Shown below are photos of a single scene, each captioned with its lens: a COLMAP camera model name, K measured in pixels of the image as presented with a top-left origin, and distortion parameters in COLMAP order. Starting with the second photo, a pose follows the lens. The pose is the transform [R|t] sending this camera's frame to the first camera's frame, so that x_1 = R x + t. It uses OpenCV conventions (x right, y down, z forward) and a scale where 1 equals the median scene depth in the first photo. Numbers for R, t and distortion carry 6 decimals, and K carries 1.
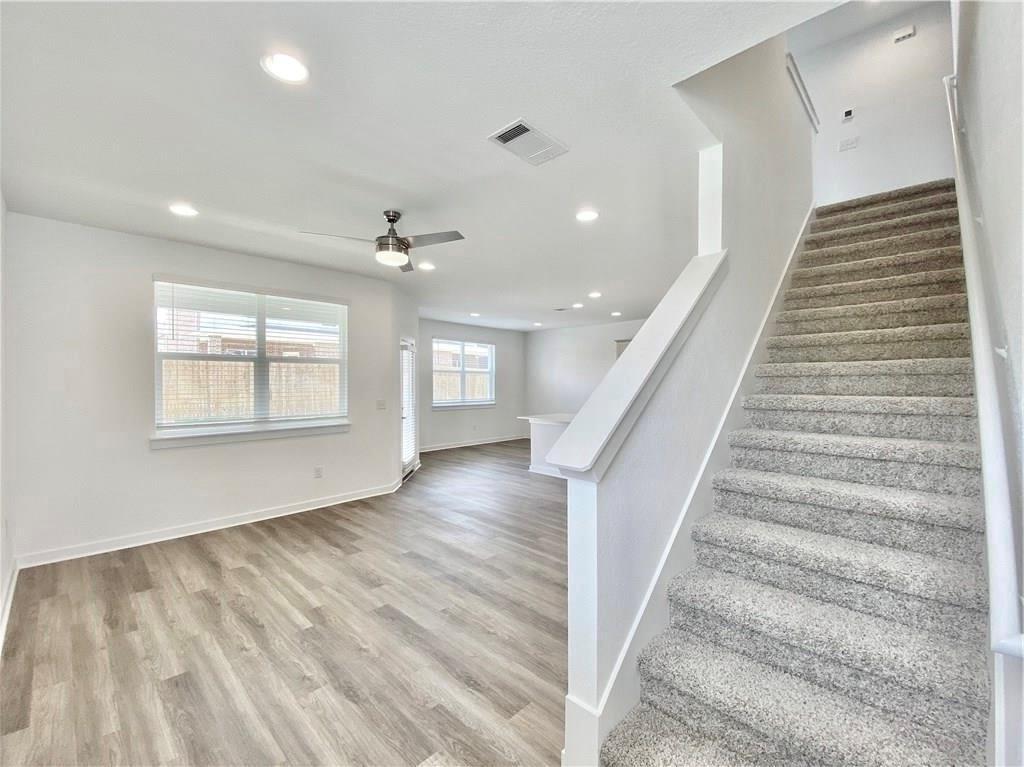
lens RADIAL K [[439.9, 0, 512.6], [0, 439.9, 388.2], [0, 0, 1]] dist [0.001903, -0.012786]
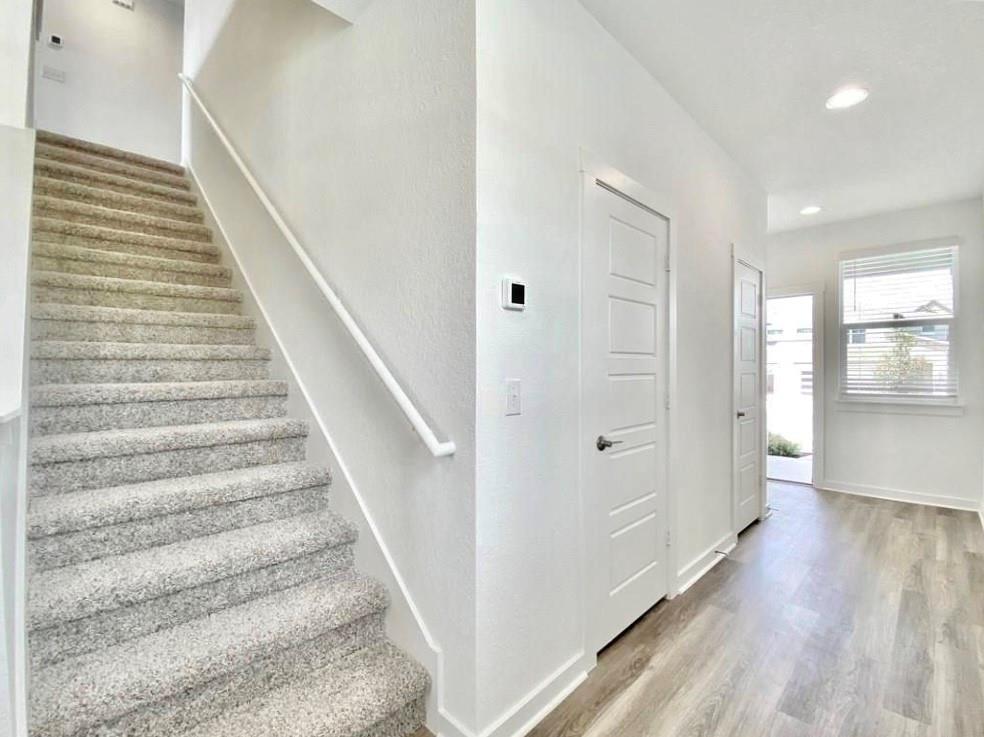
lens RADIAL K [[447.6, 0, 507.7], [0, 447.6, 359.9], [0, 0, 1]] dist [-0.011231, -0.000509]
pose [[-0.011287, 0.008595, 0.999899, -0.240025], [0.010767, 0.999906, -0.008474, 0.068234], [-0.999878, 0.010671, -0.011378, 0.226561]]
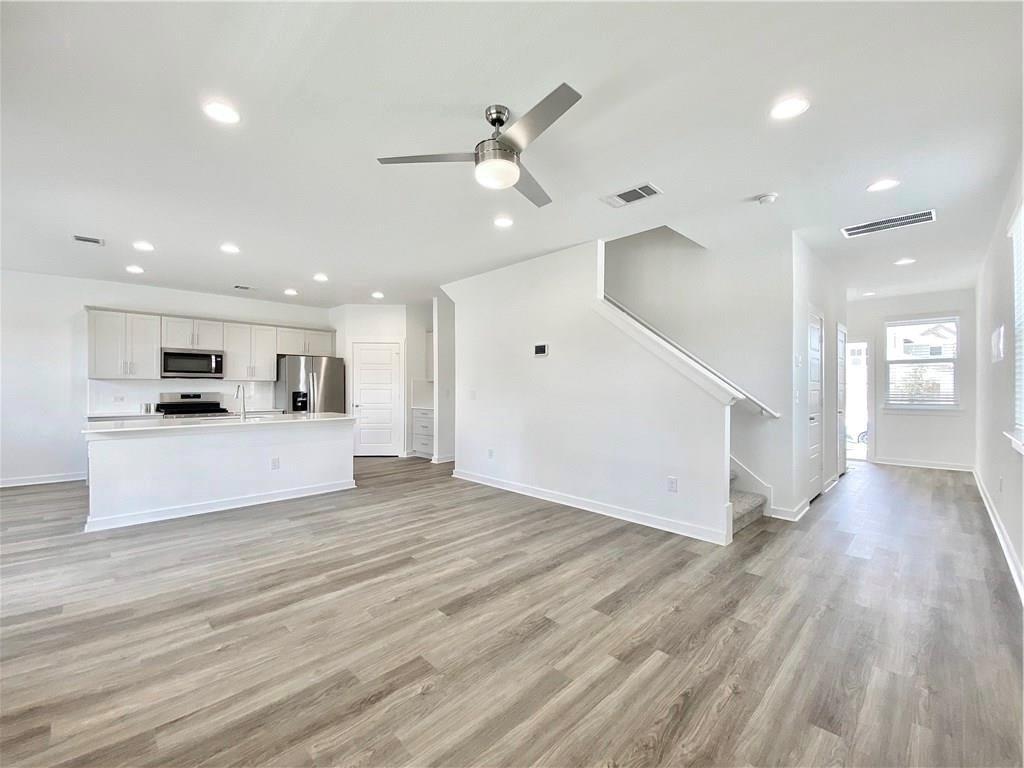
lens RADIAL K [[402.6, 0, 512.0], [0, 402.6, 384.0], [0, 0, 1]] dist [0.001056, -0.009366]
pose [[0.042748, -0.001825, 0.999084, -1.271929], [0.014104, 0.999900, 0.001223, 0.038054], [-0.998986, 0.014039, 0.042770, 1.287999]]
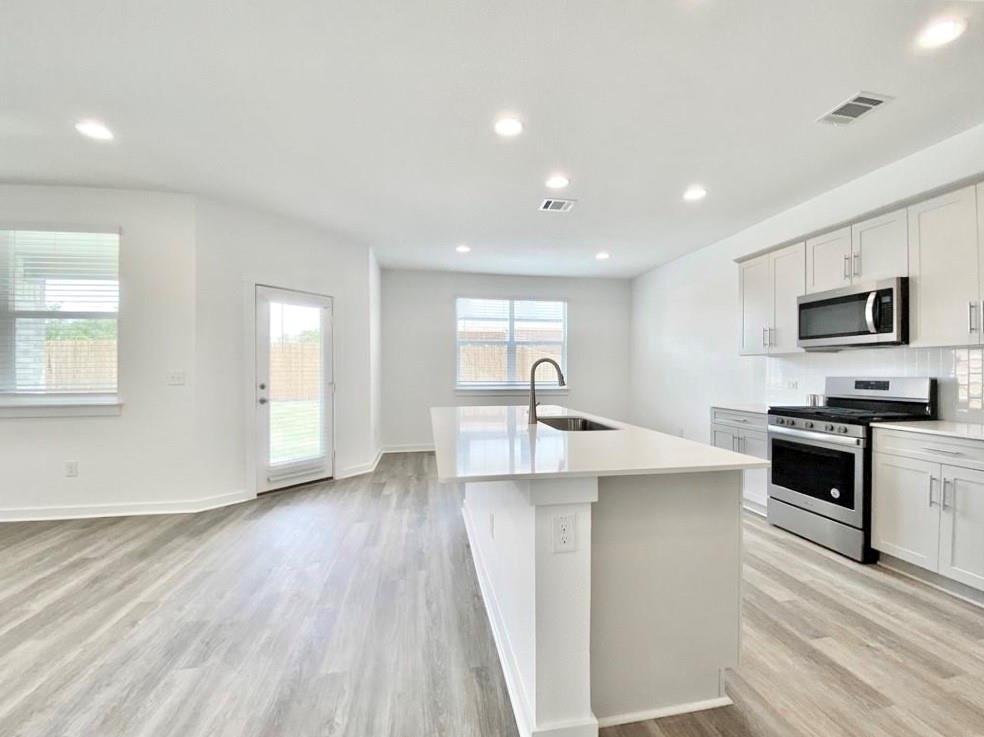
lens RADIAL K [[422.7, 0, 492.6], [0, 422.7, 373.0], [0, 0, 1]] dist [0.001903, -0.012786]
pose [[0.801881, -0.000635, -0.597483, 1.064324], [-0.006299, 0.999935, -0.009516, 0.073494], [0.597450, 0.011394, 0.801825, 1.735891]]
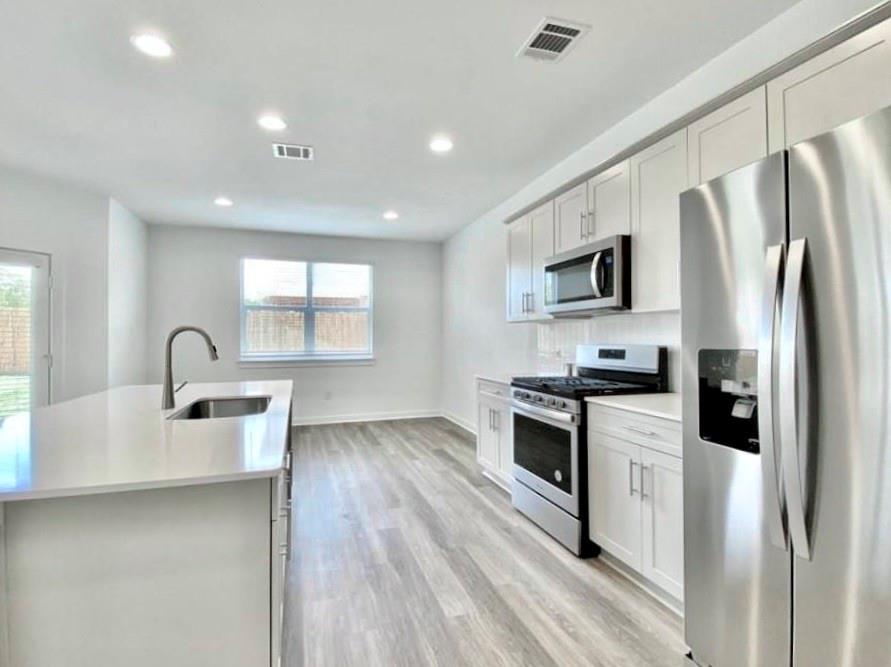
lens RADIAL K [[428.4, 0, 405.2], [0, 428.4, 333.5], [0, 0, 1]] dist [0.010229, -0.000099]
pose [[0.854772, -0.014445, -0.518802, 1.360447], [0.001494, 0.999677, -0.025372, 0.063321], [0.519001, 0.020912, 0.854518, 2.124765]]
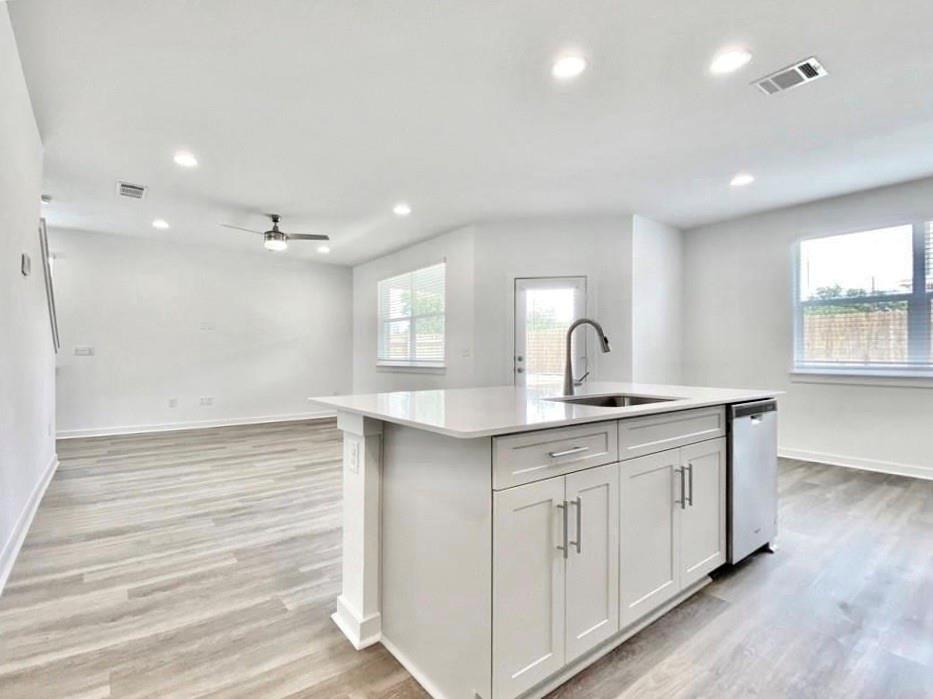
lens RADIAL K [[423.3, 0, 431.6], [0, 423.3, 355.4], [0, 0, 1]] dist [-0.002240, -0.000506]
pose [[-0.190432, -0.003656, -0.981694, 1.470020], [-0.017670, 0.999844, -0.000296, 0.108019], [0.981541, 0.017290, -0.190467, 2.485968]]
